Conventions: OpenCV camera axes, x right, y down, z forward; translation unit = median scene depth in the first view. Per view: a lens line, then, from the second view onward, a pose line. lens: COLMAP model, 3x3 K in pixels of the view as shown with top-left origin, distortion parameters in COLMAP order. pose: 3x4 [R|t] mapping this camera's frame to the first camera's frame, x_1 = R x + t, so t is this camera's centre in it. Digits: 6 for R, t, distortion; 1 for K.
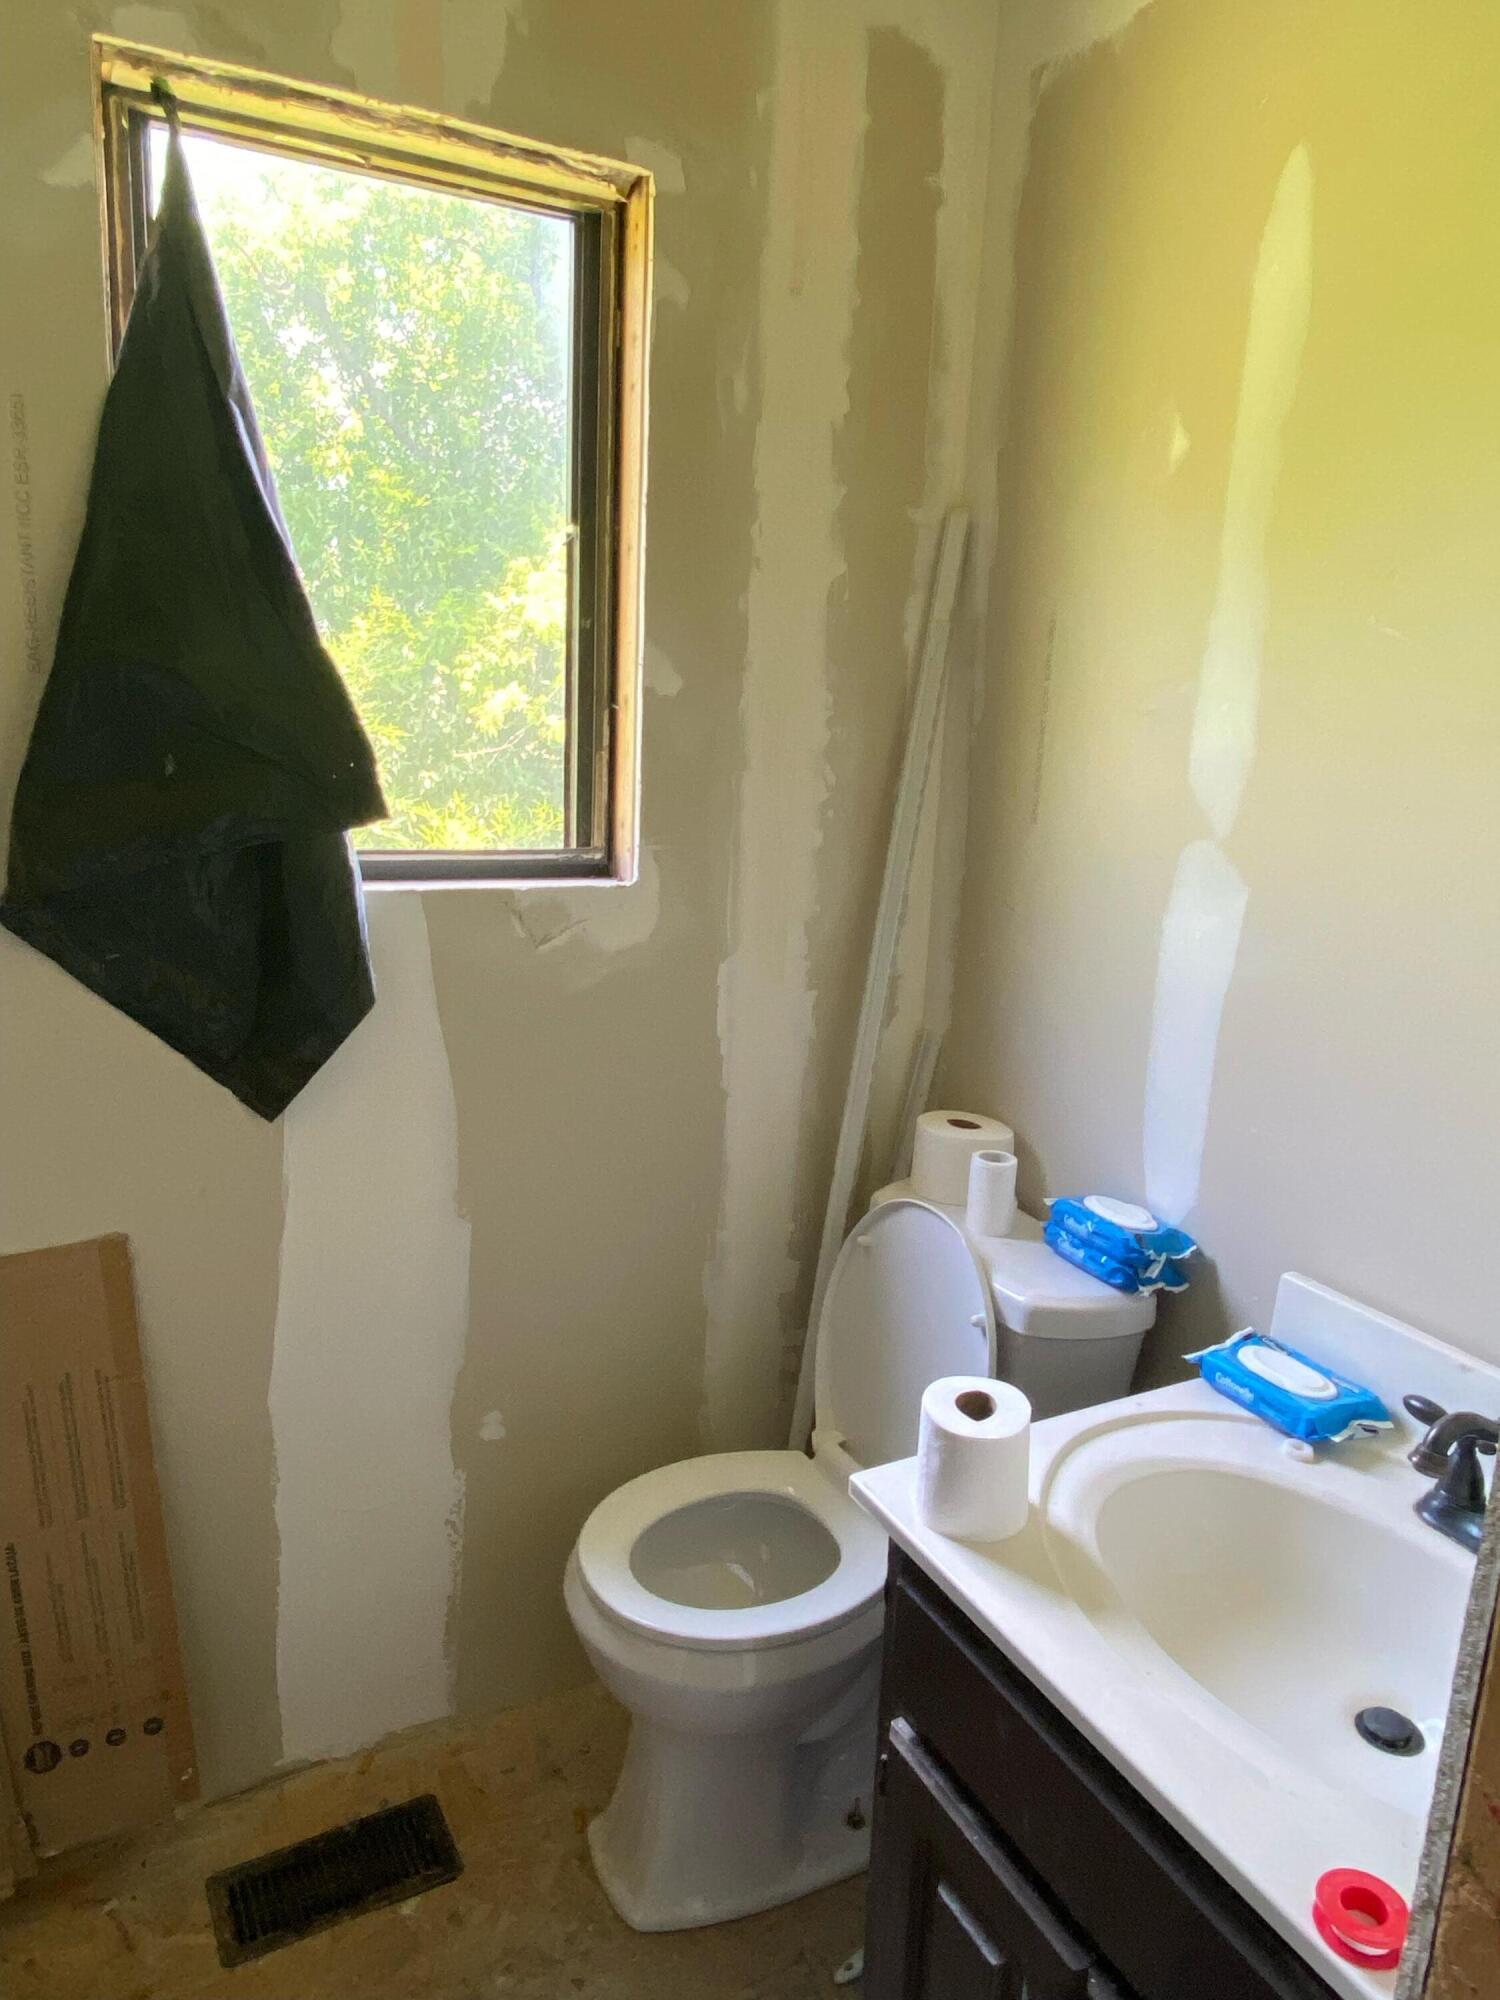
lens RADIAL K [[1274.1, 0, 743.0], [0, 1274.1, 1001.8], [0, 0, 1]] dist [0.044843, -0.055949]
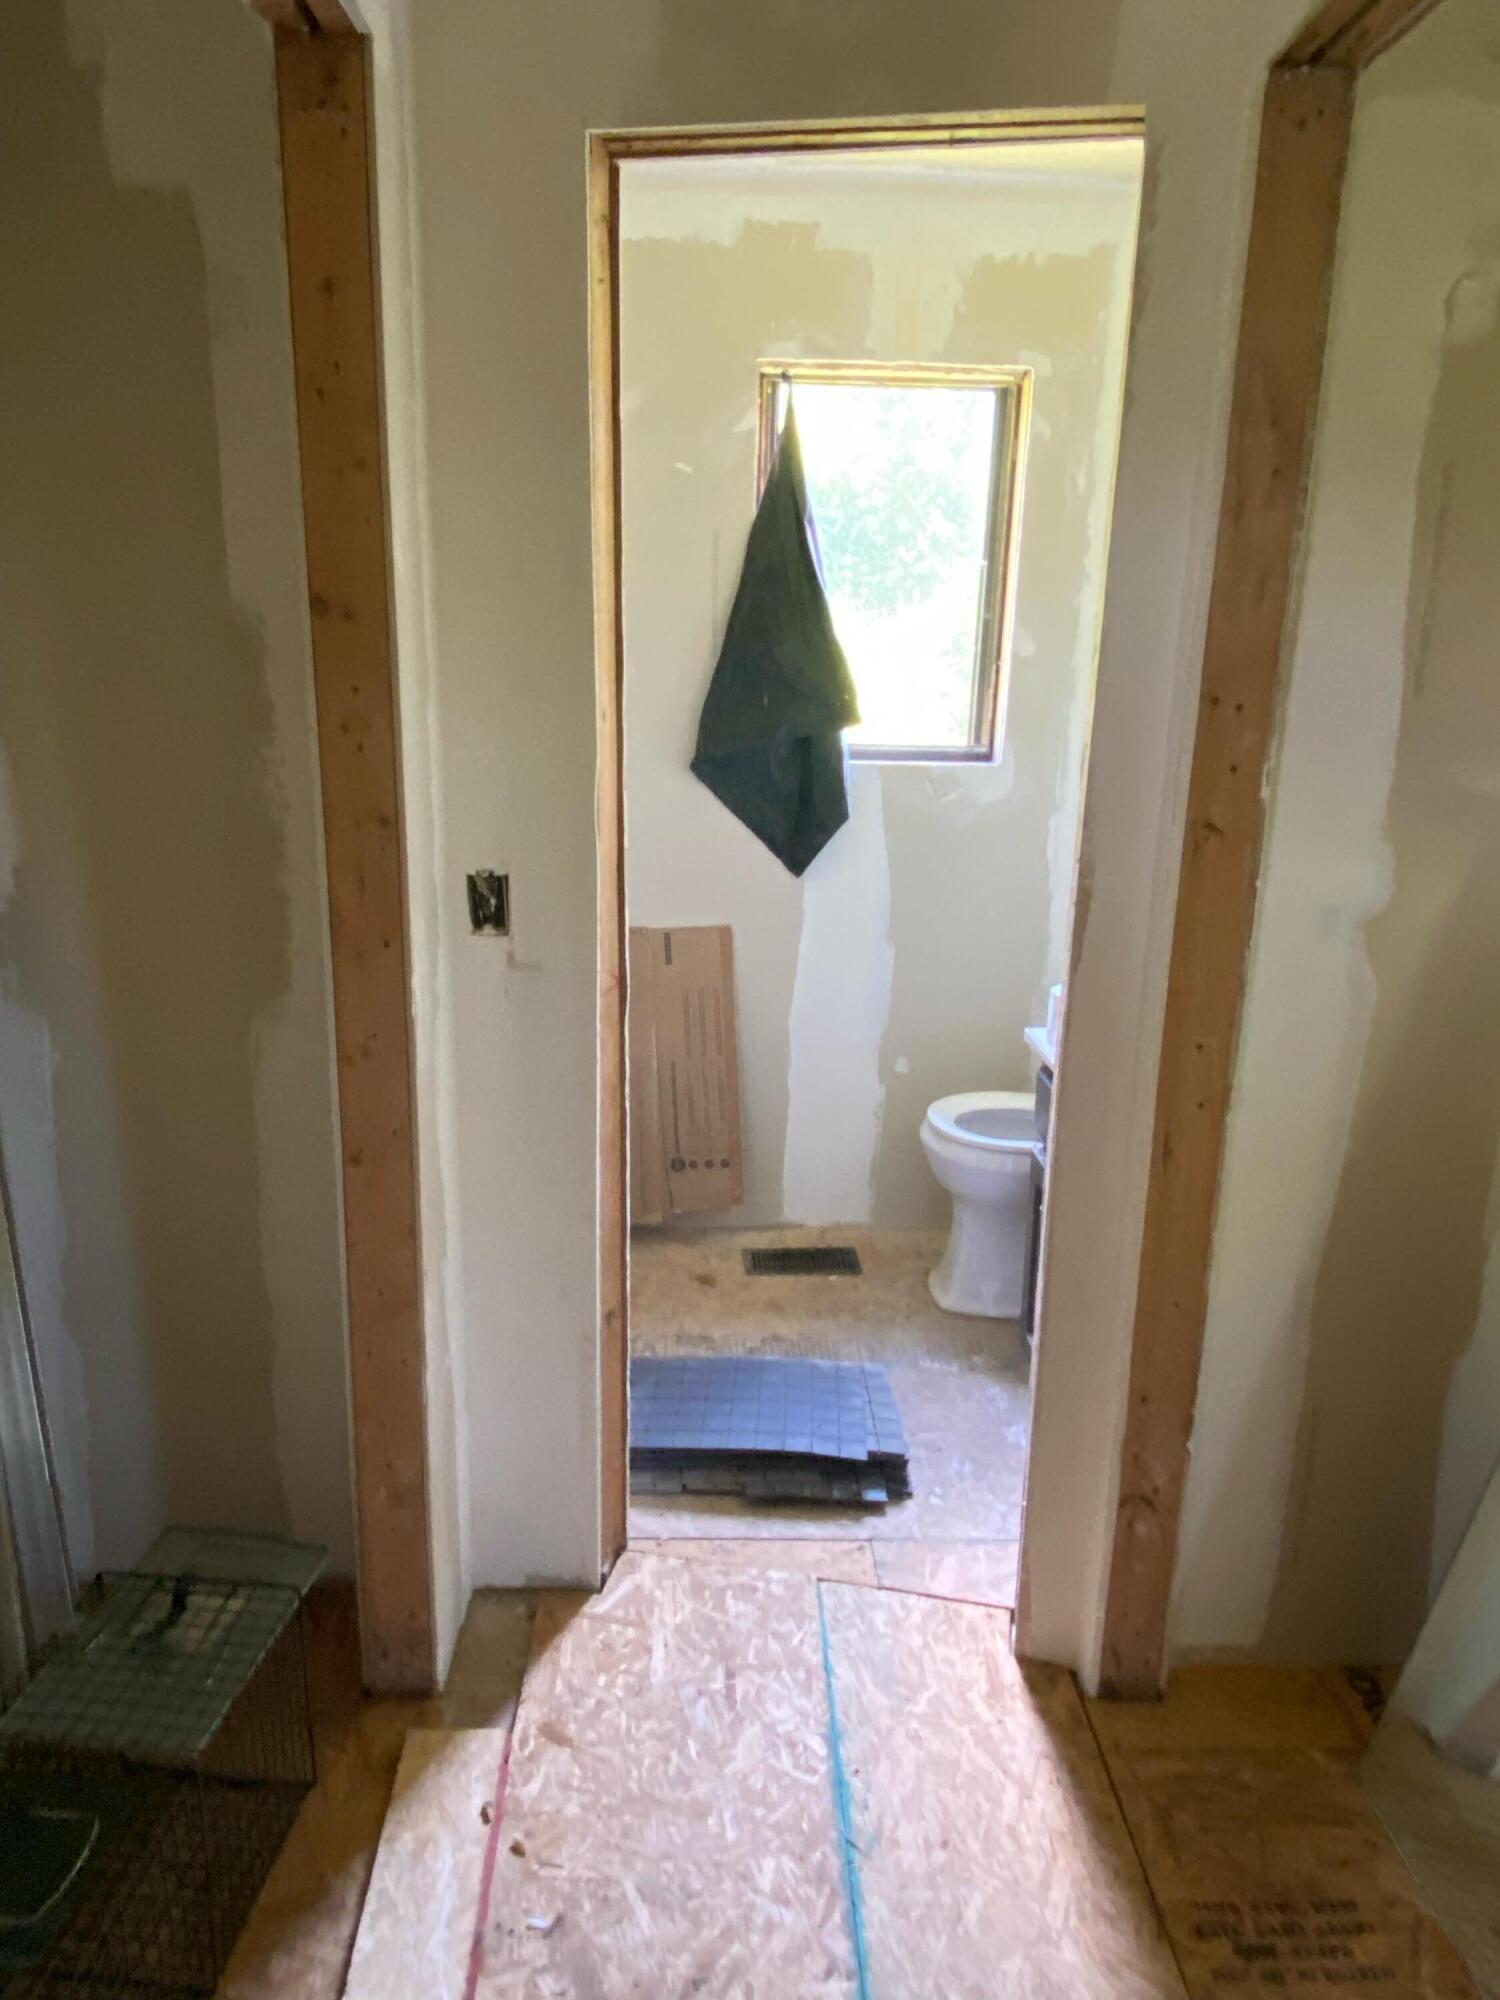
lens RADIAL K [[1274.1, 0, 743.0], [0, 1274.1, 1001.8], [0, 0, 1]] dist [0.044843, -0.055949]
pose [[0.901557, 0.094519, -0.422211, 0.421376], [-0.073925, 0.995148, 0.064927, 0.164692], [0.426299, -0.027323, 0.904170, -0.864498]]
